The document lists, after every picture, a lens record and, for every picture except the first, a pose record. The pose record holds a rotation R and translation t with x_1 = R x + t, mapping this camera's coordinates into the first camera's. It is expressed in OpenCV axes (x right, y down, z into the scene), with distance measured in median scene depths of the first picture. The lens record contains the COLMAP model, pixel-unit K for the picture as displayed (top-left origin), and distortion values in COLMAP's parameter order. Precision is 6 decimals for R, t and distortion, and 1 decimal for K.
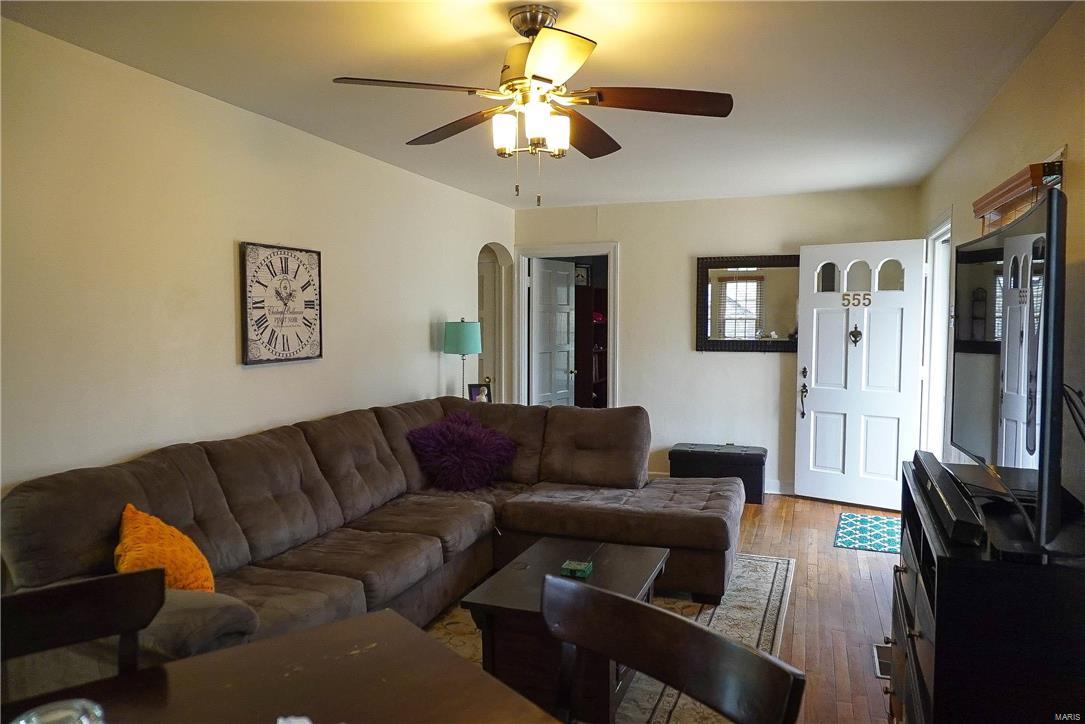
lens RADIAL K [[728.1, 0, 540.9], [0, 728.1, 364.0], [0, 0, 1]] dist [-0.049130, 0.028983]
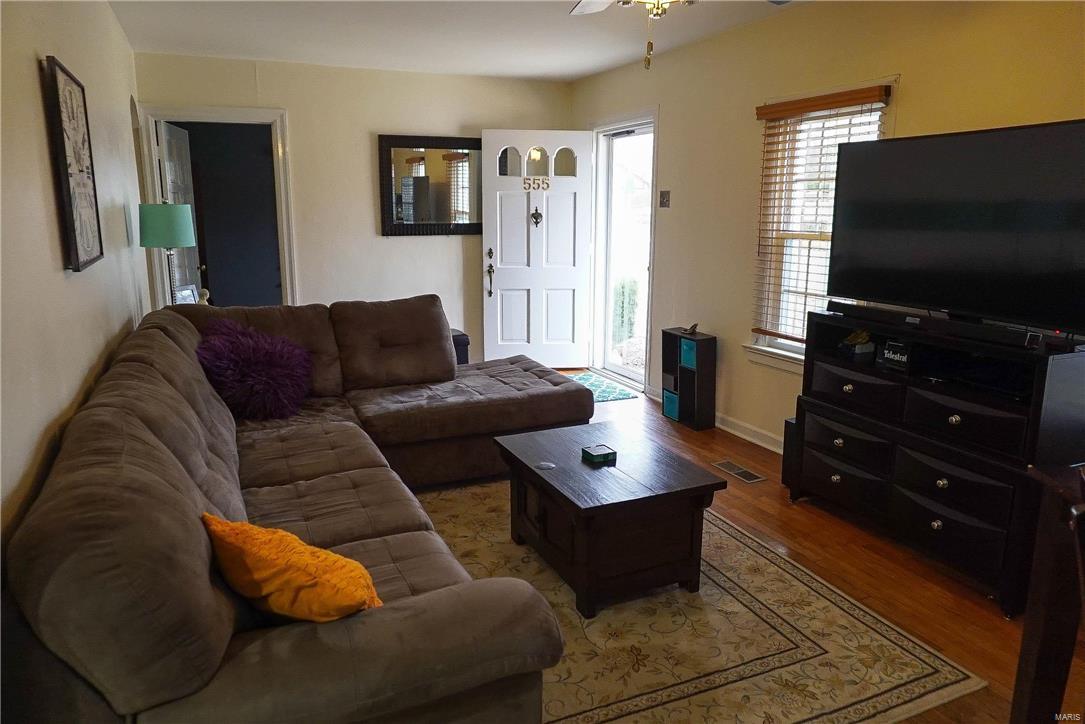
lens RADIAL K [[728.1, 0, 545.4], [0, 728.1, 361.2], [0, 0, 1]] dist [-0.049130, 0.028983]
pose [[0.716150, -0.142172, 0.683313, -0.479246], [0.039075, 0.985665, 0.164128, -0.006011], [-0.696852, -0.090840, 0.711439, 0.258212]]
